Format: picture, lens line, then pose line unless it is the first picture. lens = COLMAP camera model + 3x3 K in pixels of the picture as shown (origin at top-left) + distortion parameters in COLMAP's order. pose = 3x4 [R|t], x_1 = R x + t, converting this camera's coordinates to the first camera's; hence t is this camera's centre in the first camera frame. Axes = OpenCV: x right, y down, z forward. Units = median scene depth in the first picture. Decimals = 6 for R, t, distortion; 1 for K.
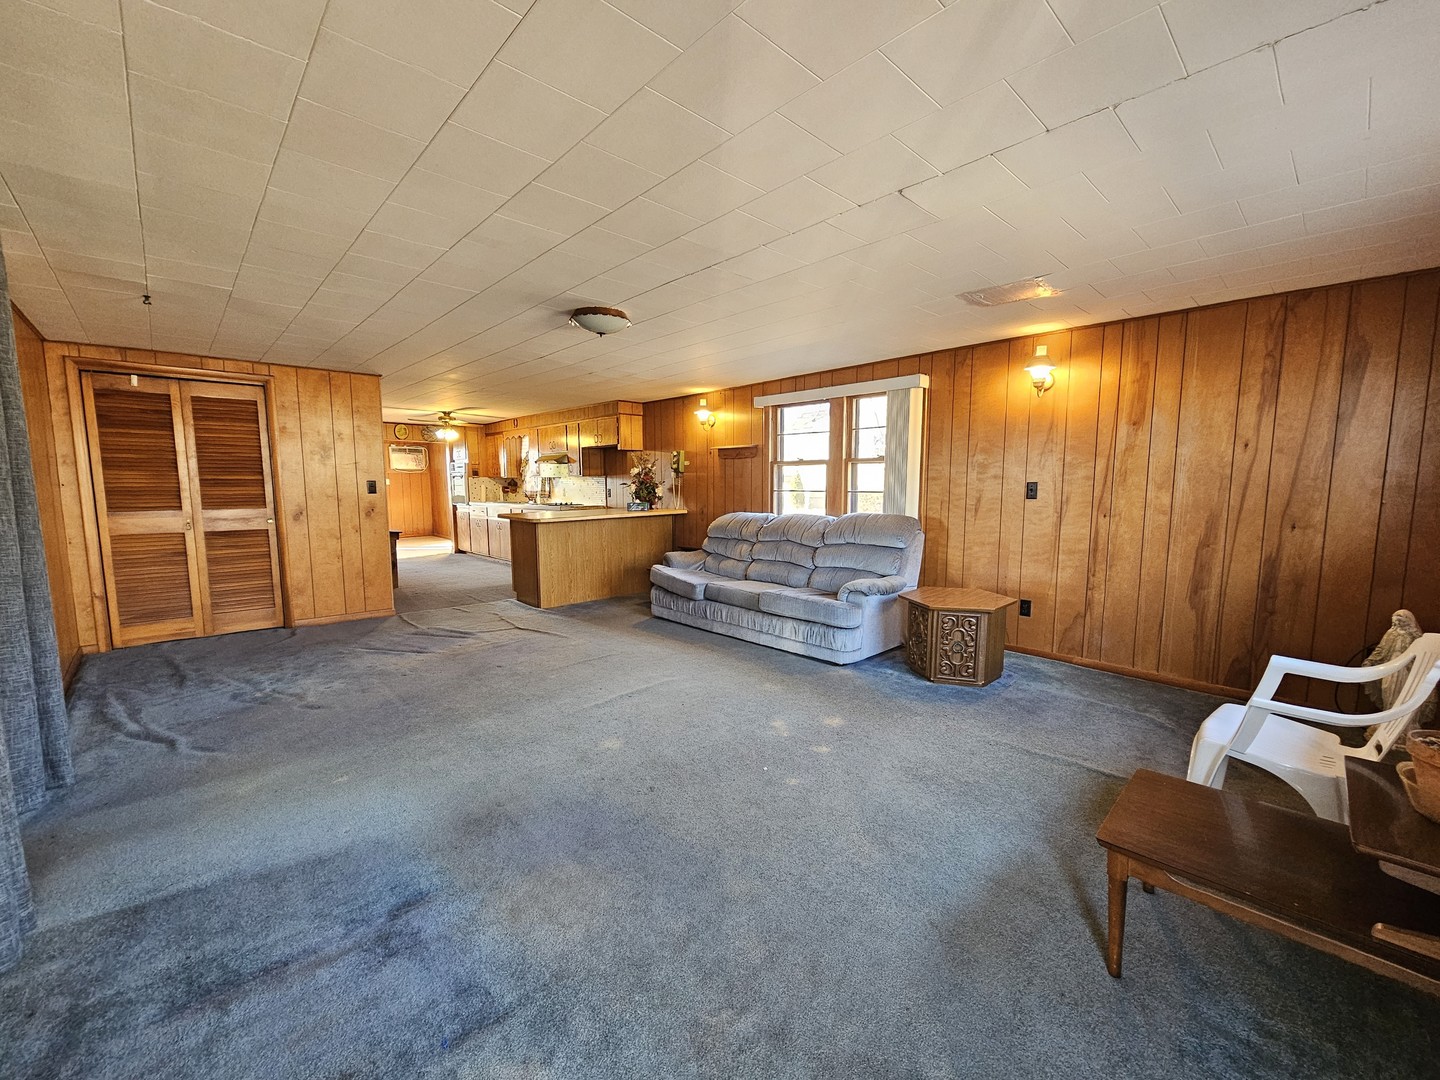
lens RADIAL K [[588.3, 0, 726.2], [0, 588.3, 548.6], [0, 0, 1]] dist [0.003527, -0.001111]
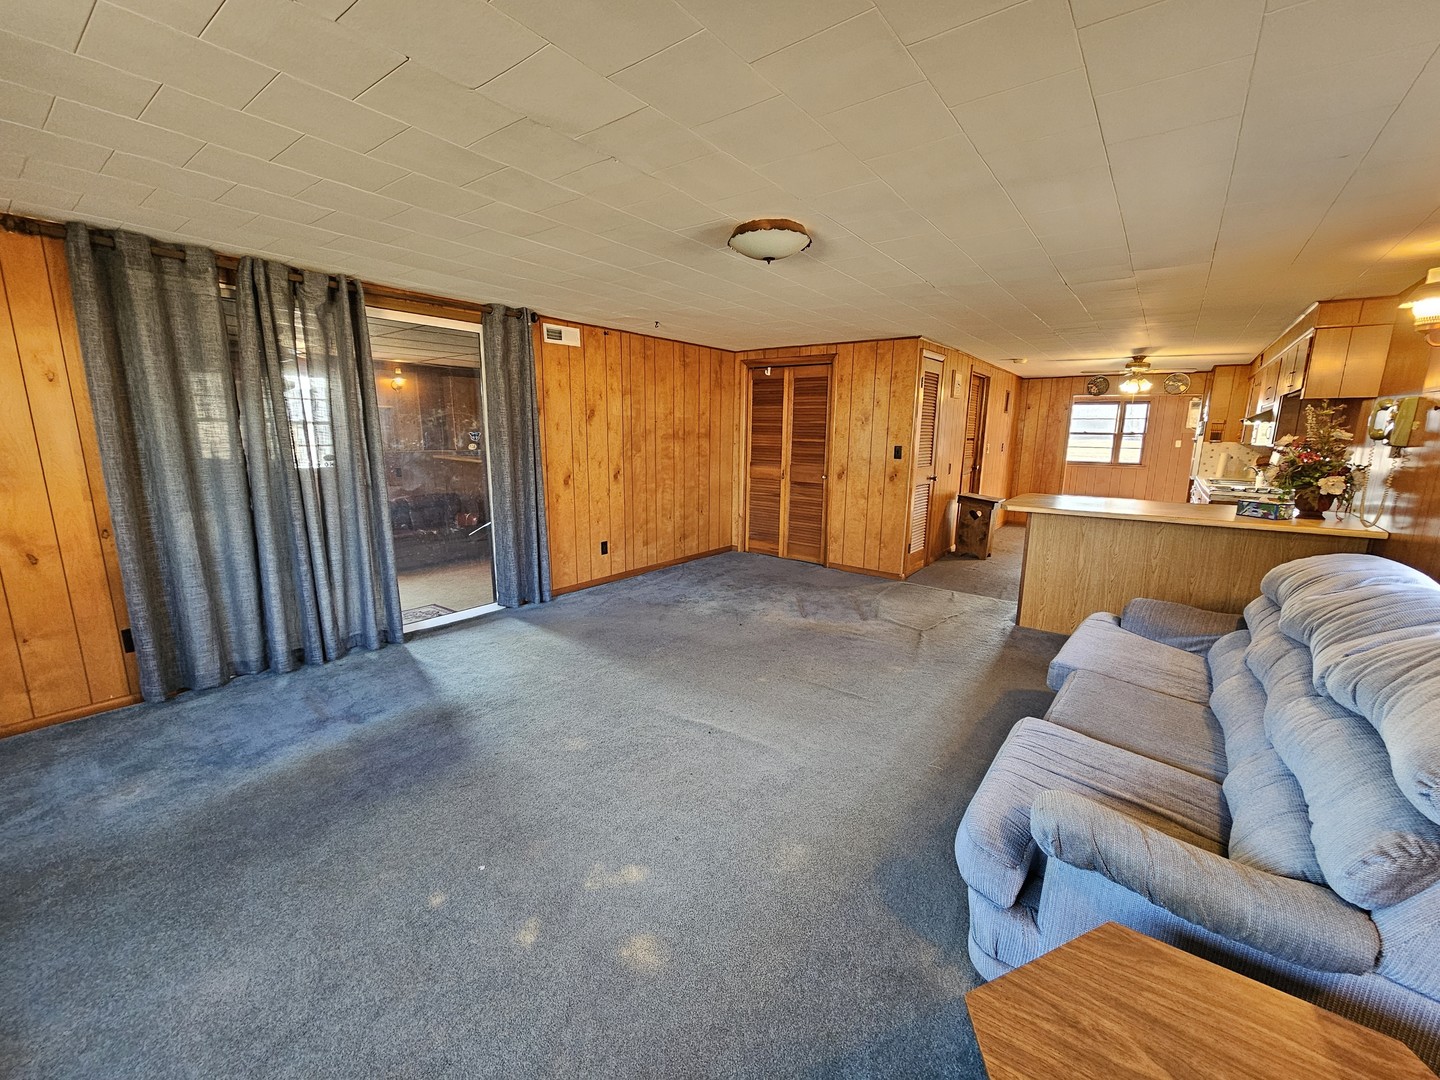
lens RADIAL K [[588.3, 0, 718.0], [0, 588.3, 546.7], [0, 0, 1]] dist [0.003527, -0.001111]
pose [[0.161722, 0.197443, -0.966883, 0.238648], [-0.127577, 0.975741, 0.177914, -0.058616], [0.978555, 0.094579, 0.182988, 0.358042]]
